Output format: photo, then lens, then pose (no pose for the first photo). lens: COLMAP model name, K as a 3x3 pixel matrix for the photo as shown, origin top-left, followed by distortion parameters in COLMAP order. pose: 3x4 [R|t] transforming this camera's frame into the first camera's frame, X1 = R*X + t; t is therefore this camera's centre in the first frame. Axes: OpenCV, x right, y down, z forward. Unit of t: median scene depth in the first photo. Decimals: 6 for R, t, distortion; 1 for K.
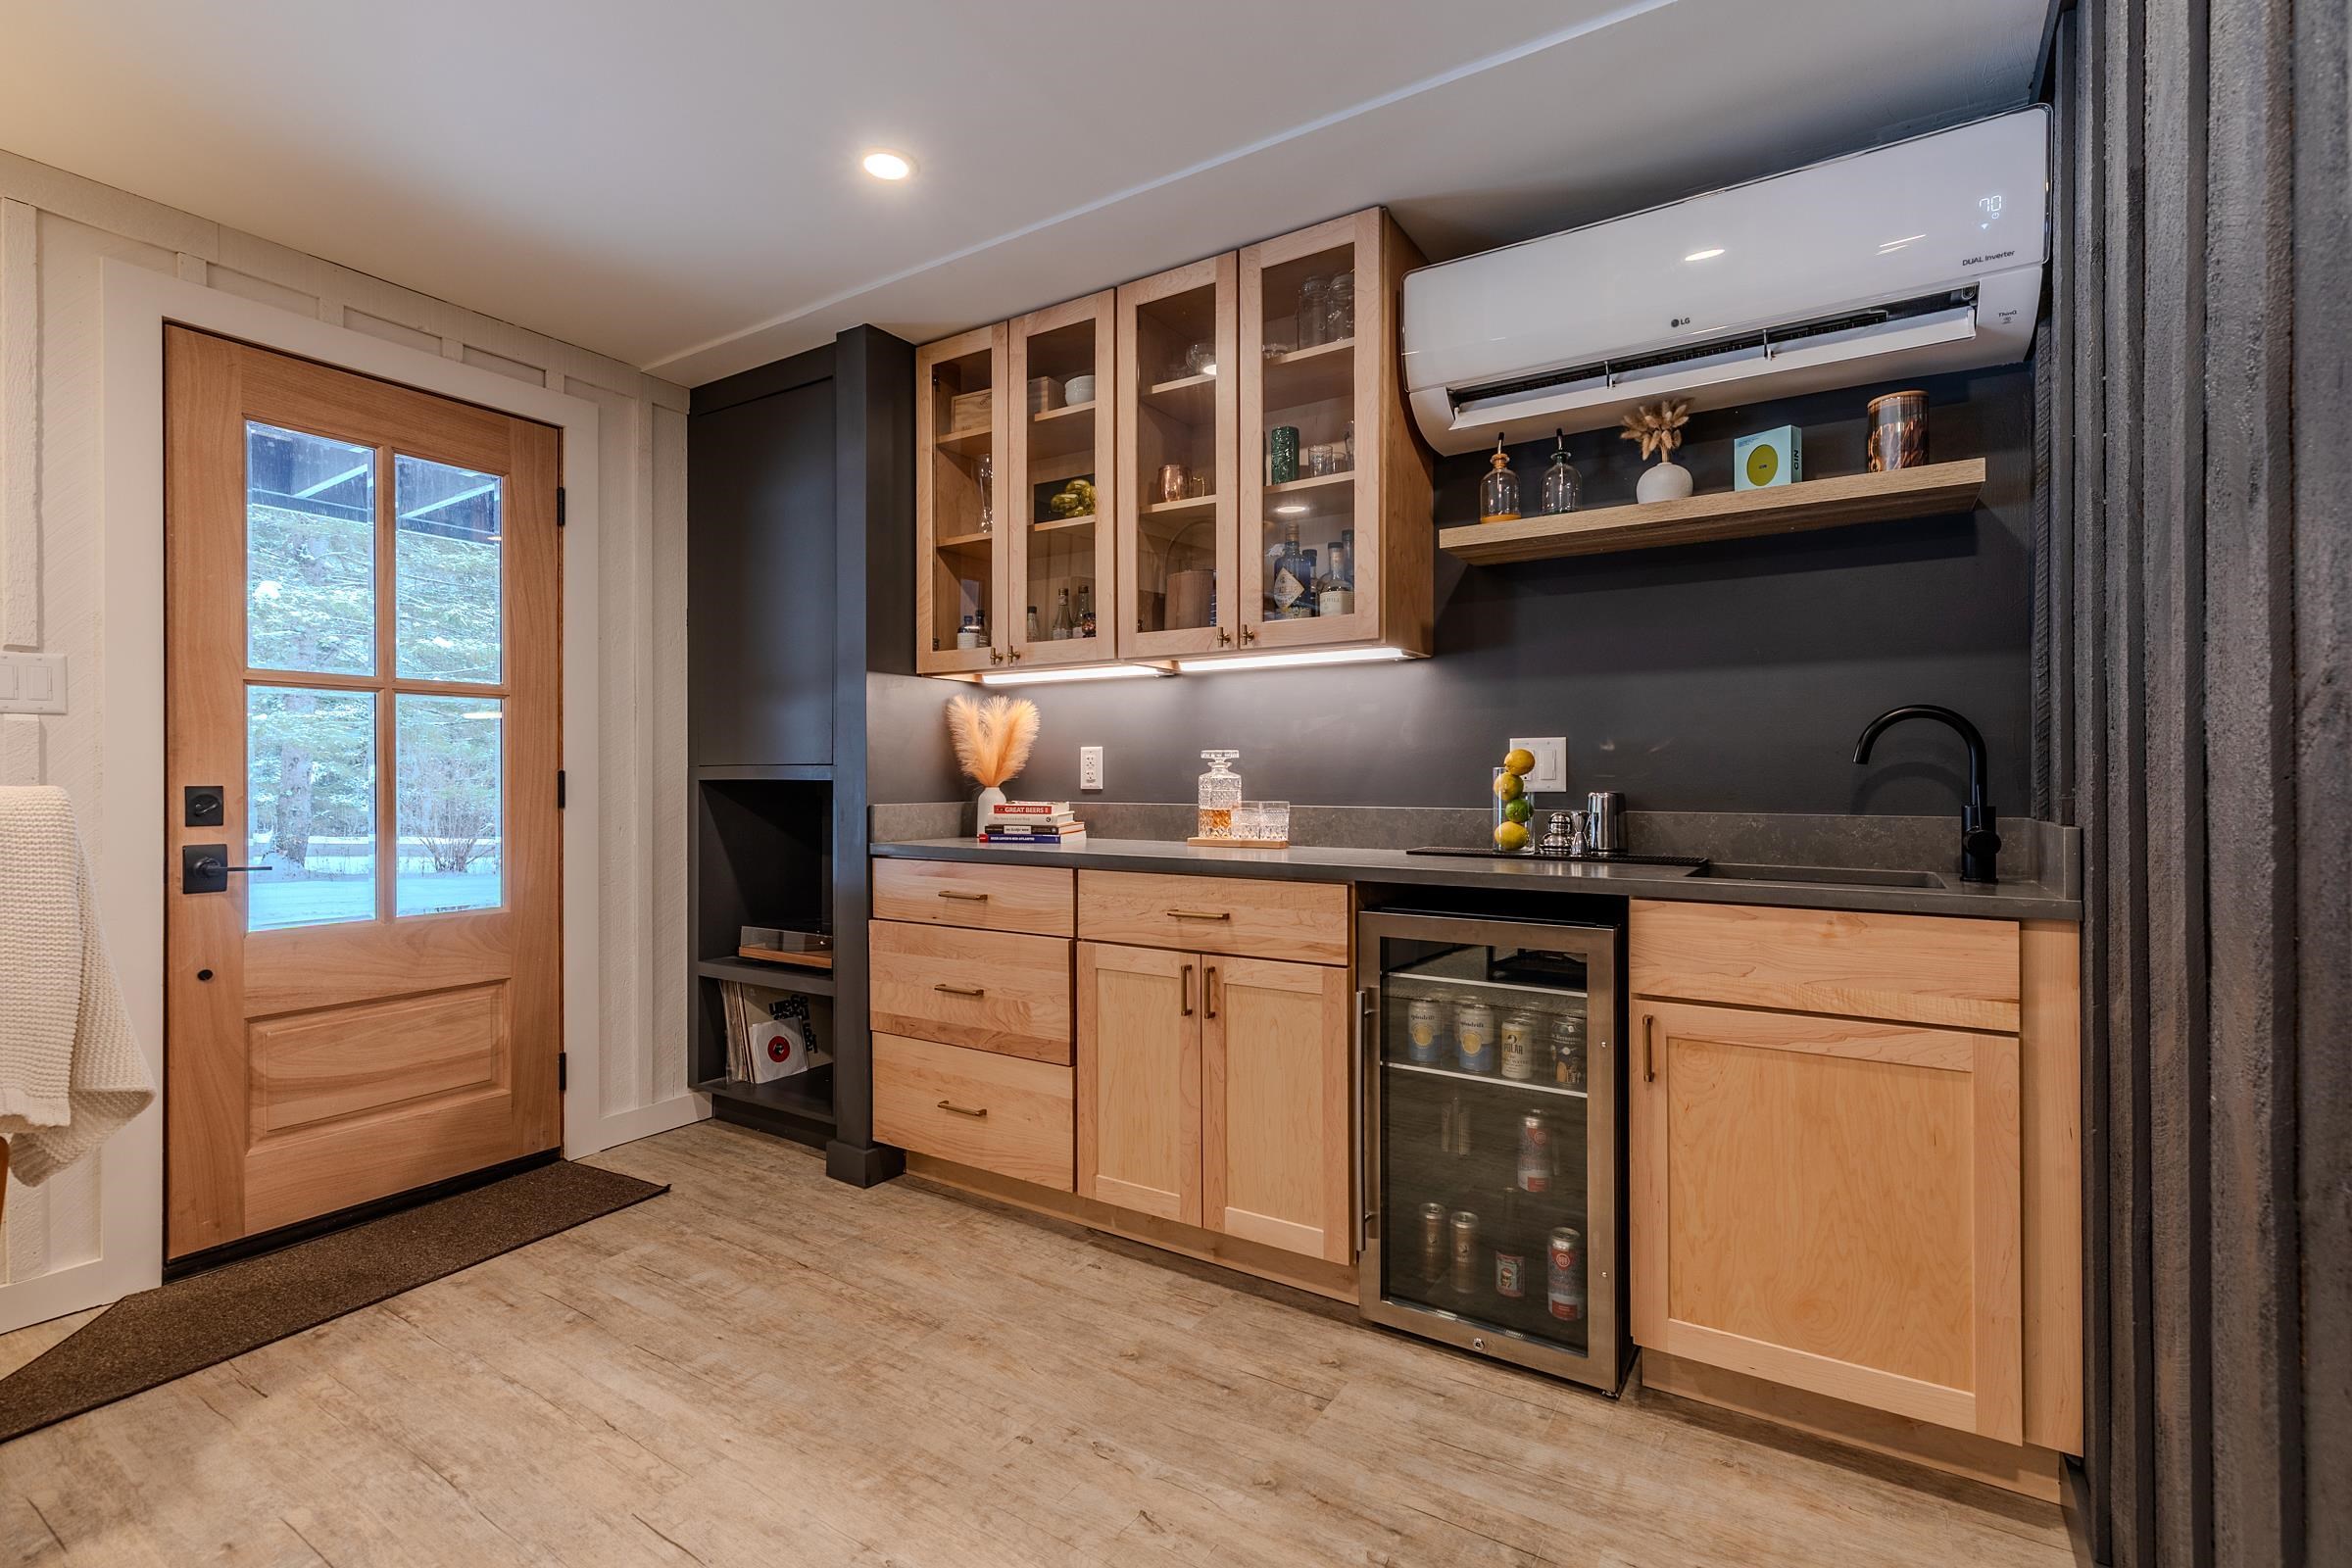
lens RADIAL K [[1066.2, 0, 1180.8], [0, 1066.2, 774.6], [0, 0, 1]] dist [0.006986, 0.000378]
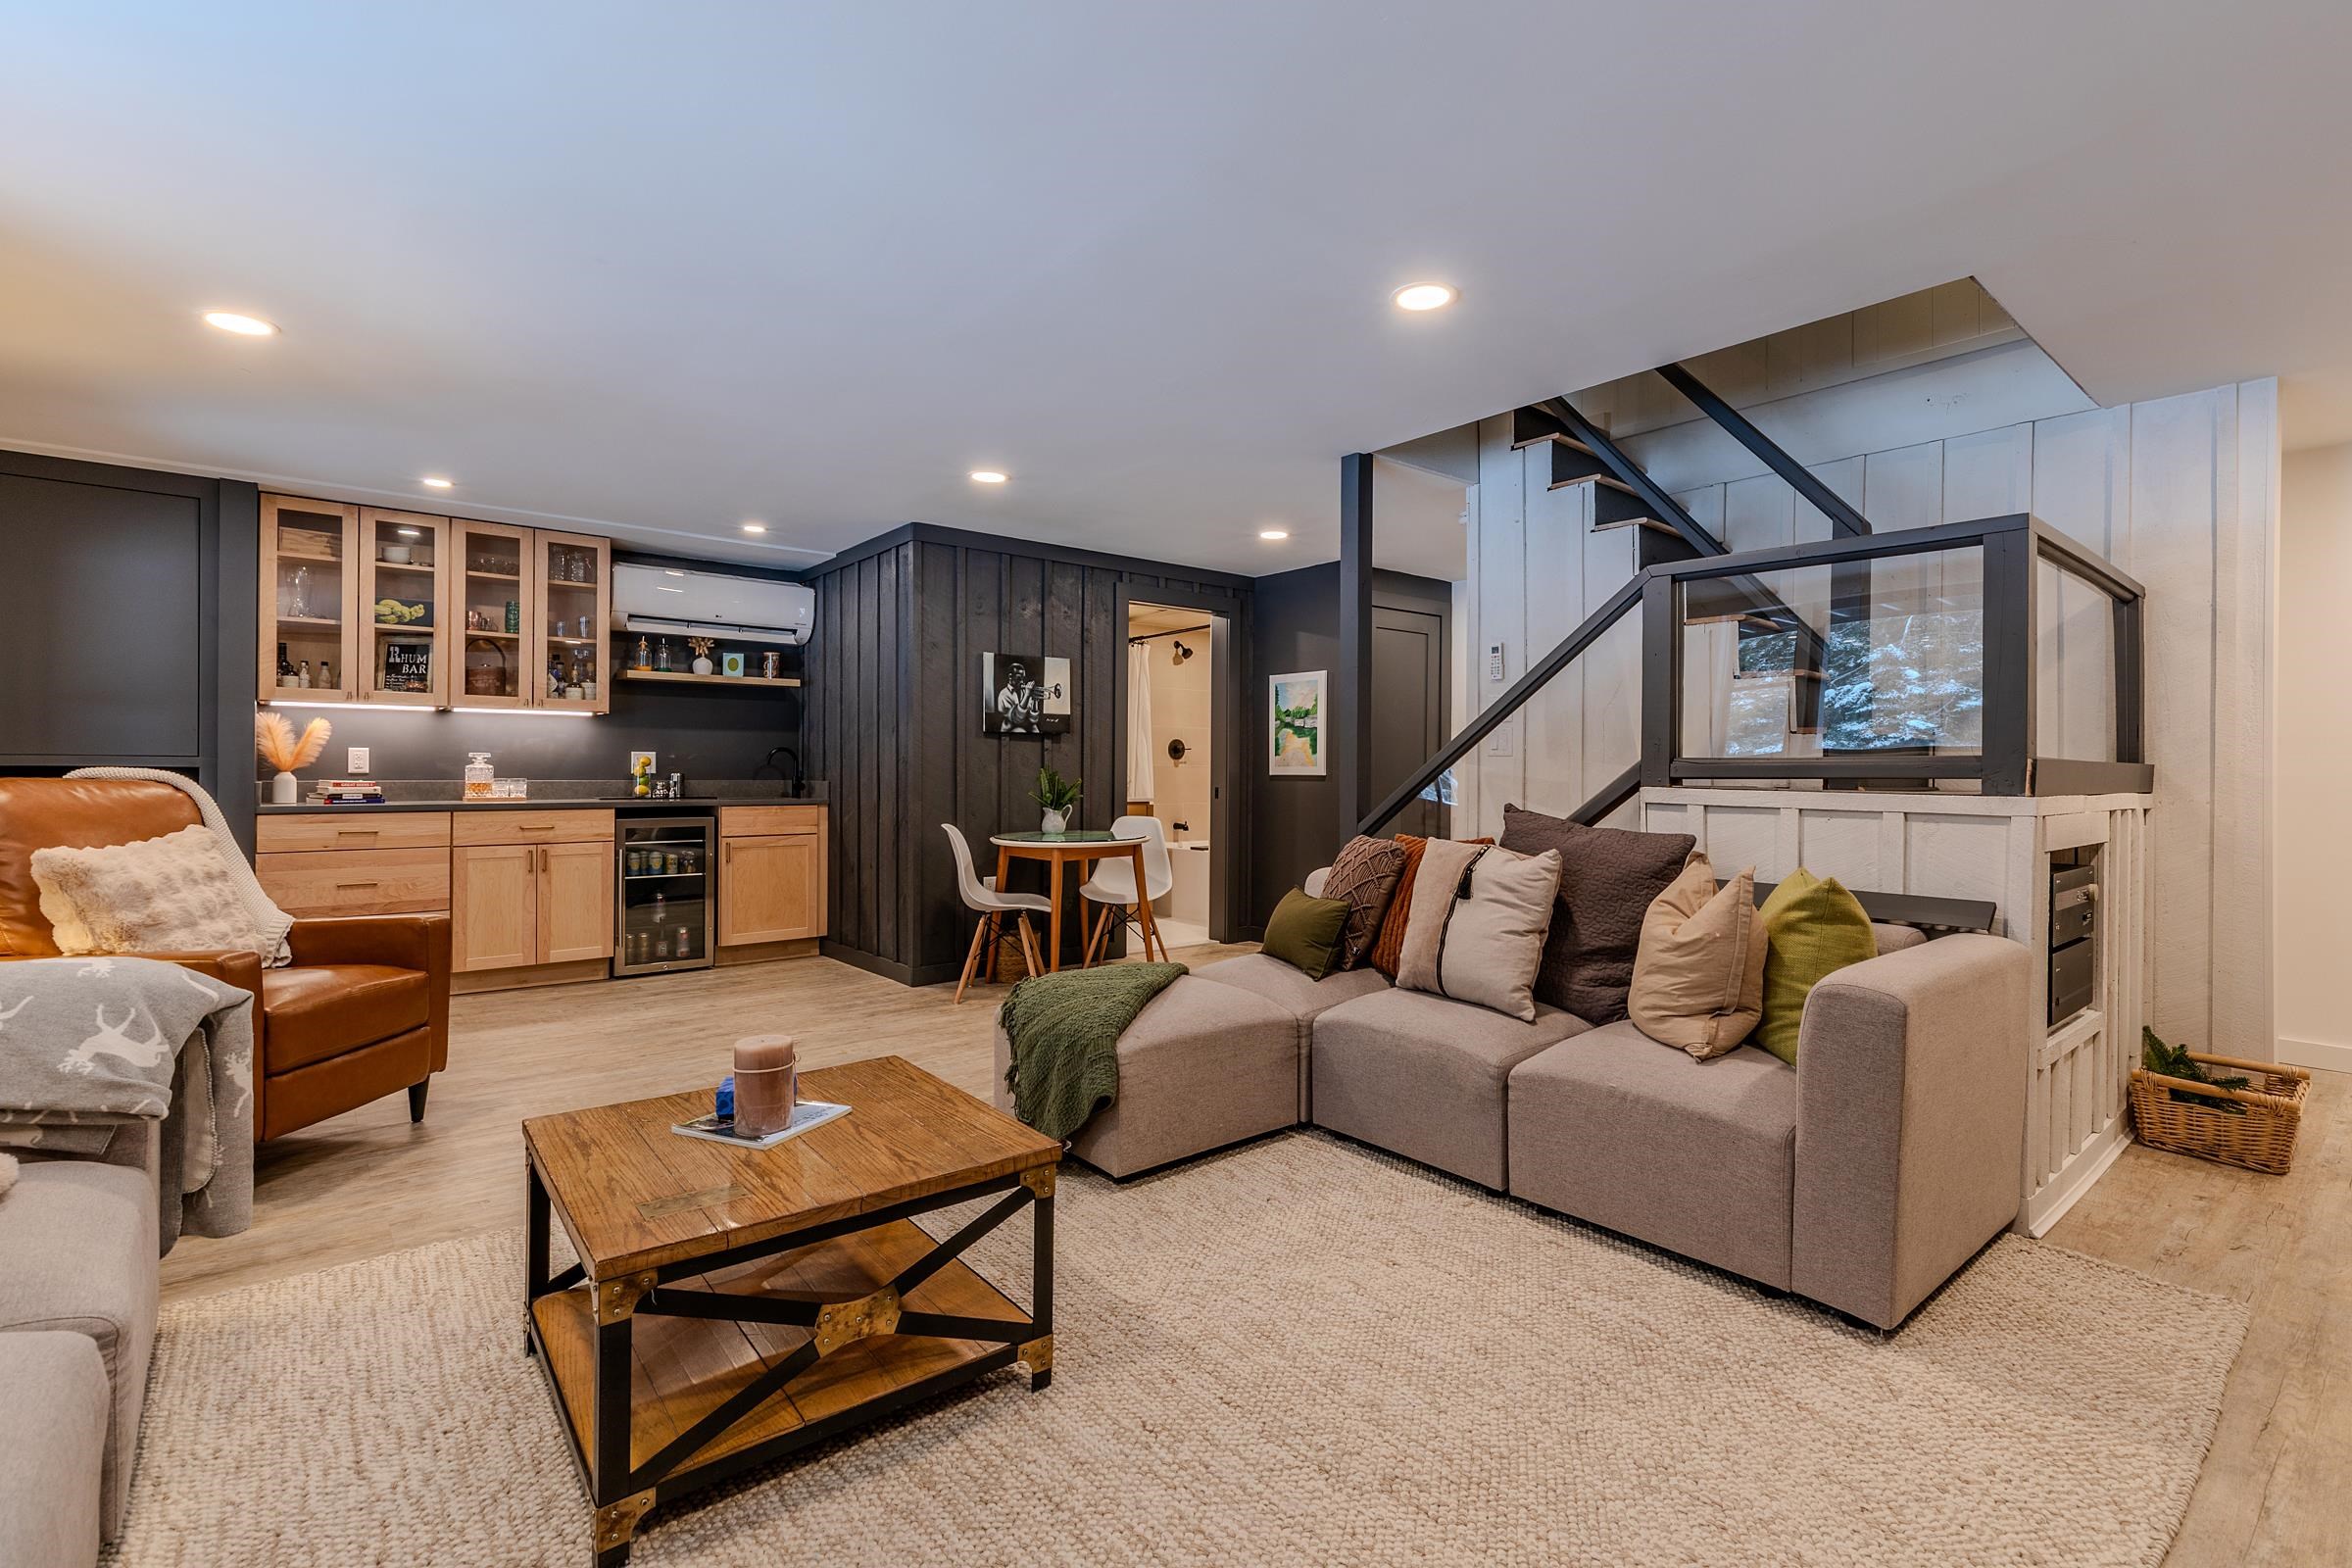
lens RADIAL K [[1066.2, 0, 1199.4], [0, 1066.2, 765.8], [0, 0, 1]] dist [0.006986, 0.000378]
pose [[0.289173, 0.007233, 0.957249, -1.691920], [-0.009752, 0.999942, -0.004610, -0.003429], [-0.957227, -0.008002, 0.289227, -0.977301]]
